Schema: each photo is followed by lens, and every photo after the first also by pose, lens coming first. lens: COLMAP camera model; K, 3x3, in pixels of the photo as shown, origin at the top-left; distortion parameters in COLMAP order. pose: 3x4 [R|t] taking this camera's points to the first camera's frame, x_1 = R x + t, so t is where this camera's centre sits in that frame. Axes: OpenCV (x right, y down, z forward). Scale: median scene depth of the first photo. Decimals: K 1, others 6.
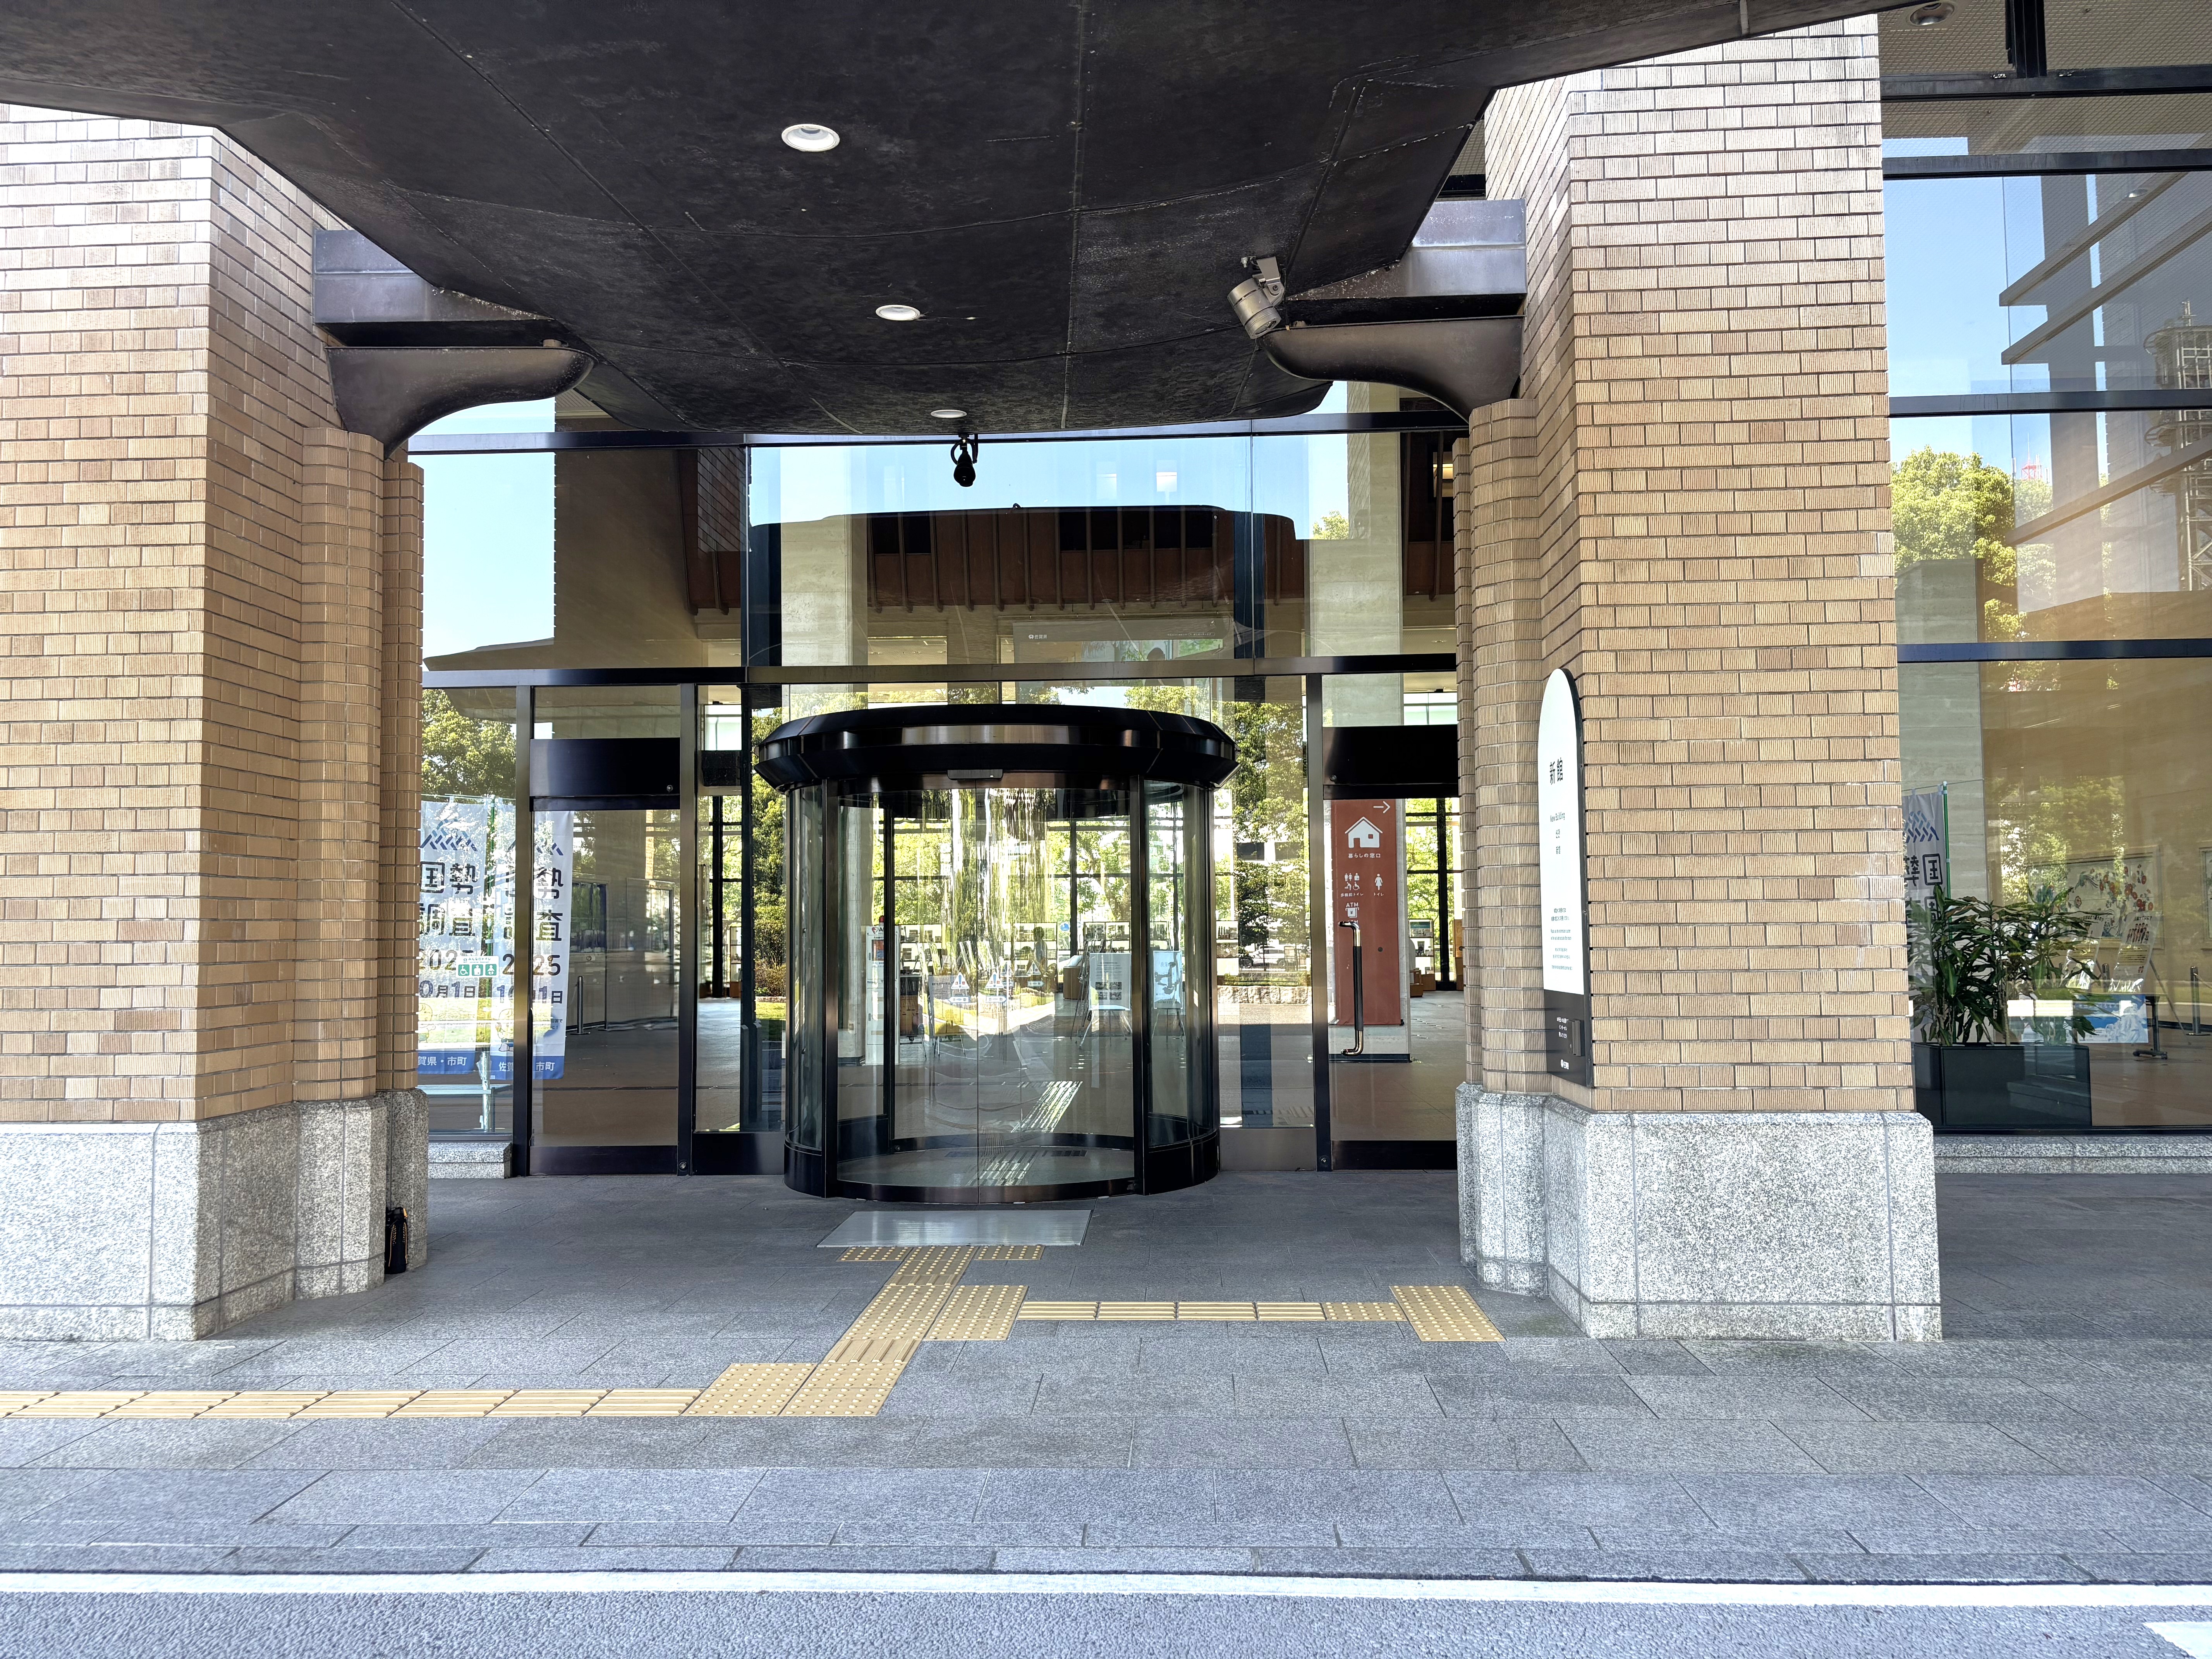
lens RADIAL K [[1686.3, 0, 1106.0], [0, 1686.3, 829.5], [0, 0, 1]] dist [0.084450, -0.068235]
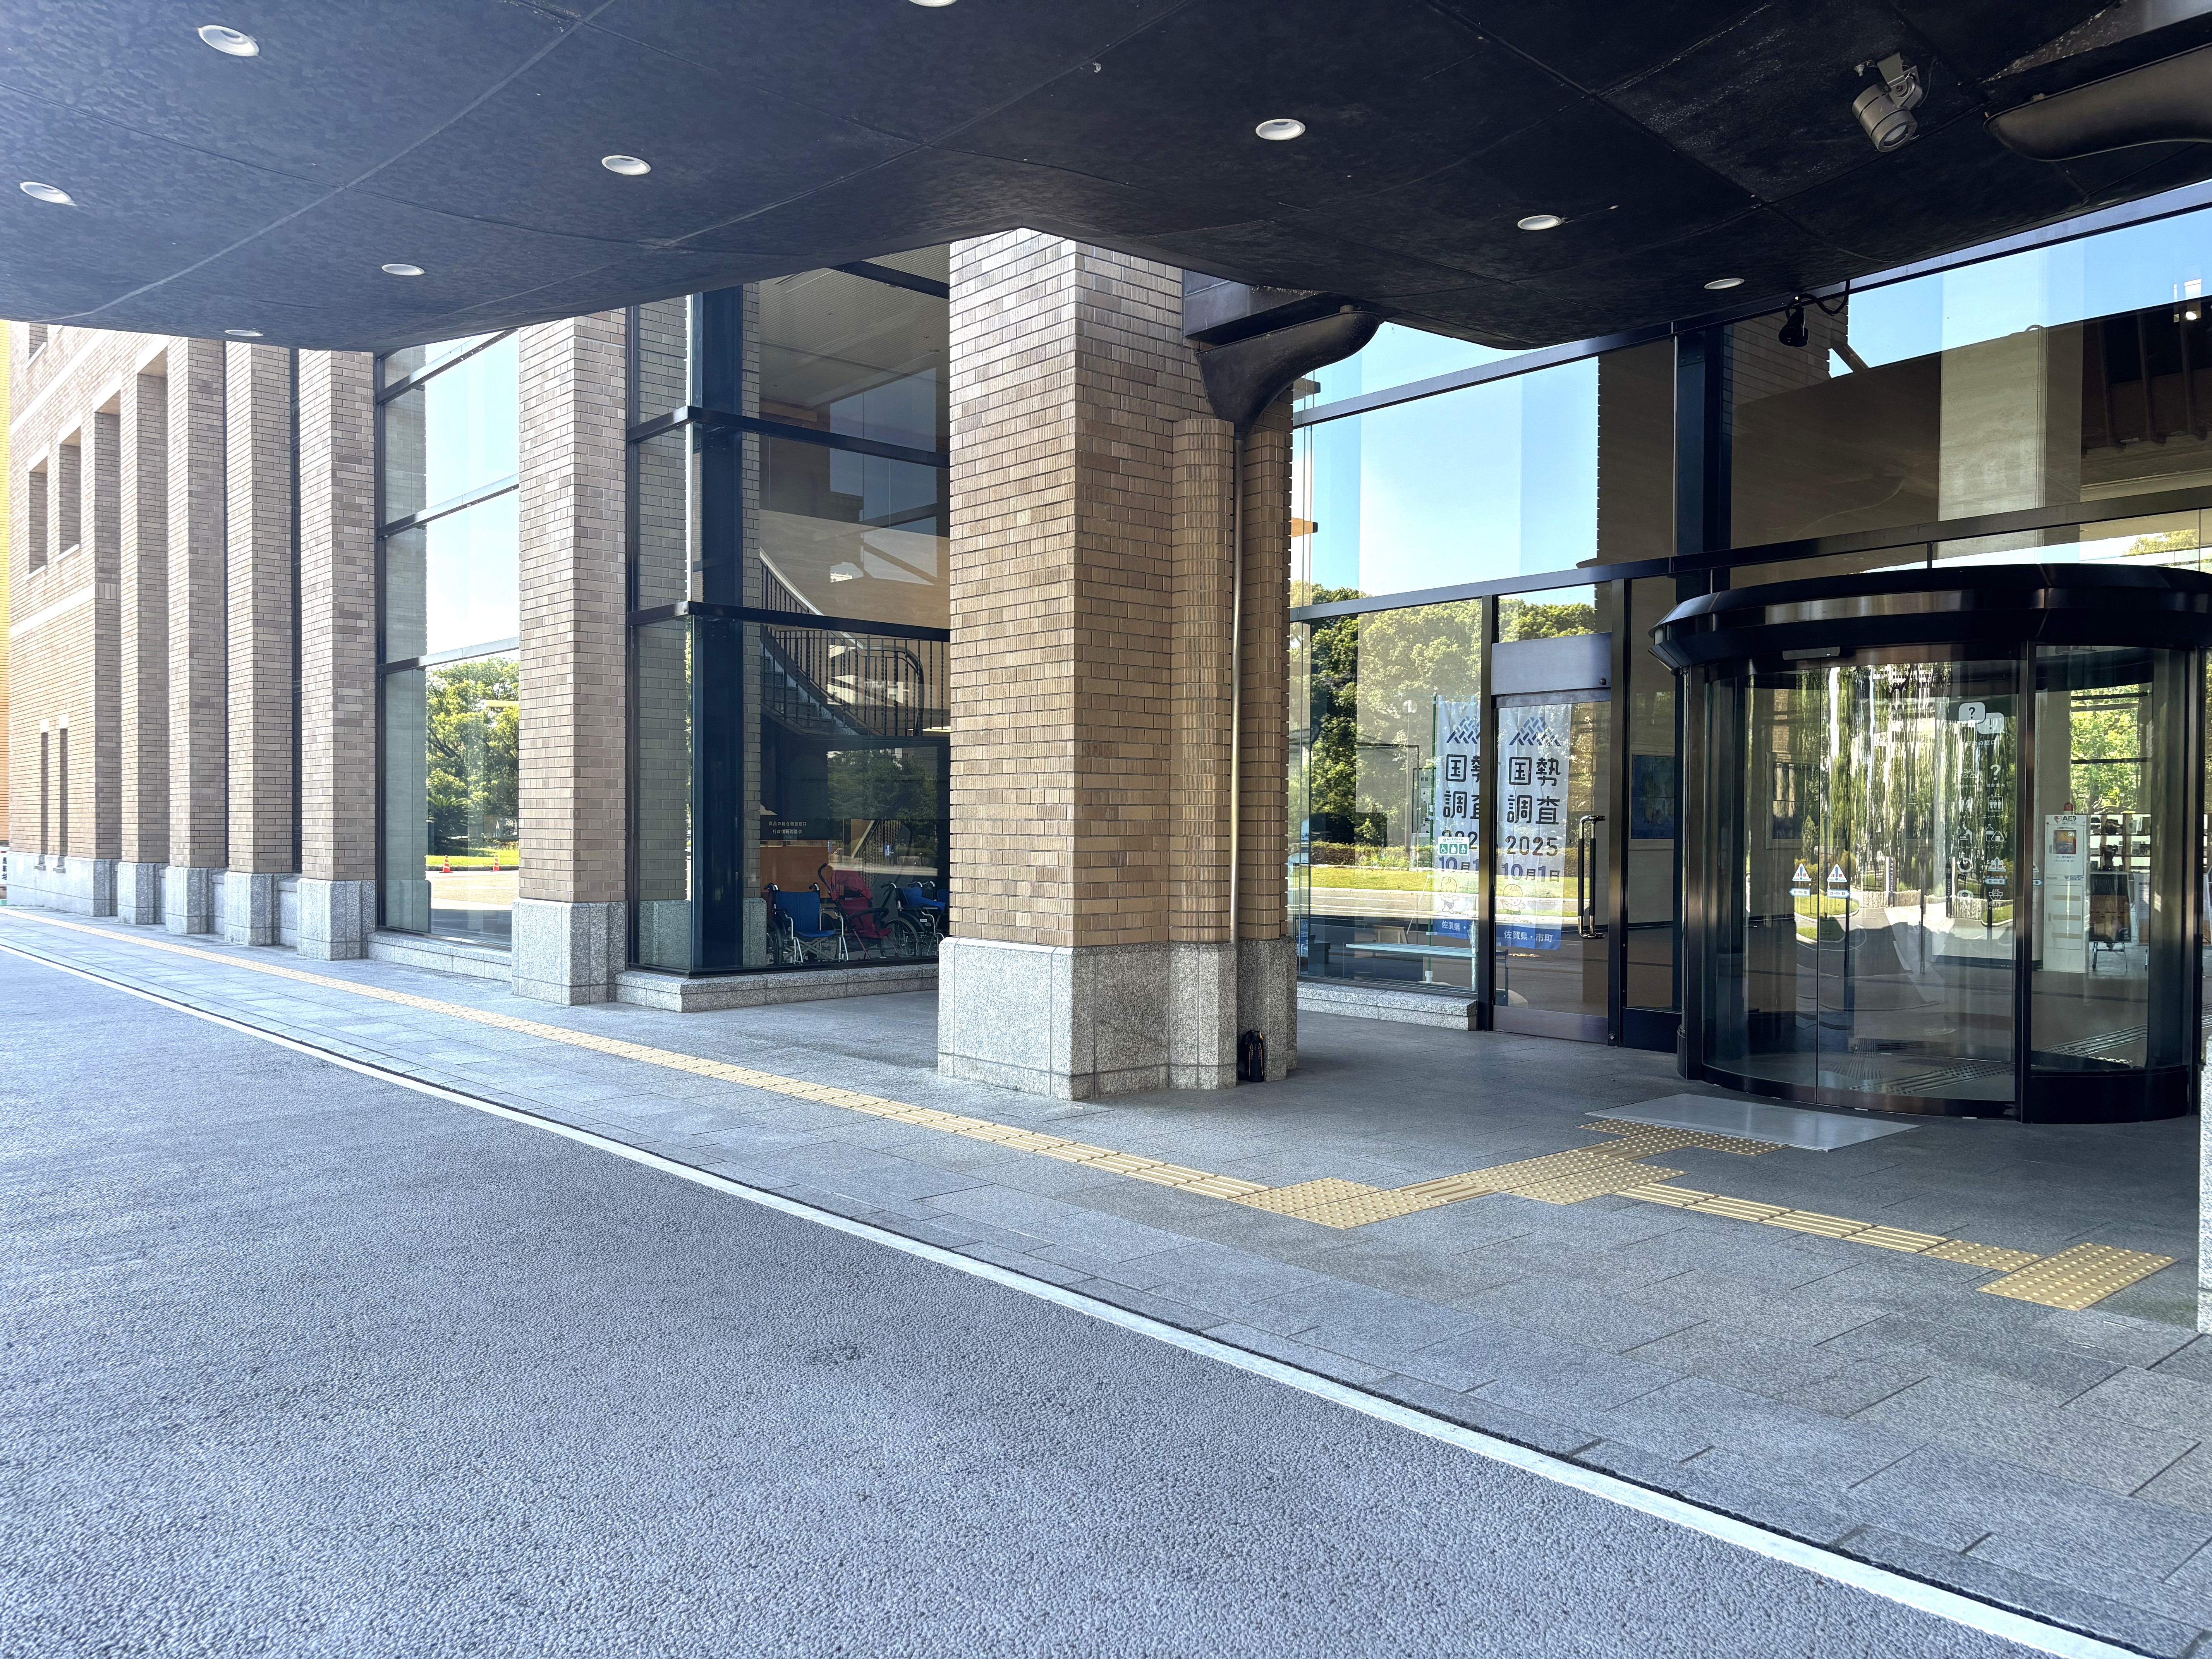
lens RADIAL K [[1650.0, 0, 1105.5], [0, 1650.0, 838.1], [0, 0, 1]] dist [0.137083, -0.100345]
pose [[0.702634, 0.017845, -0.711328, 0.440016], [0.033666, 0.997732, 0.058285, 0.002397], [0.710755, -0.064901, 0.700439, 0.076649]]
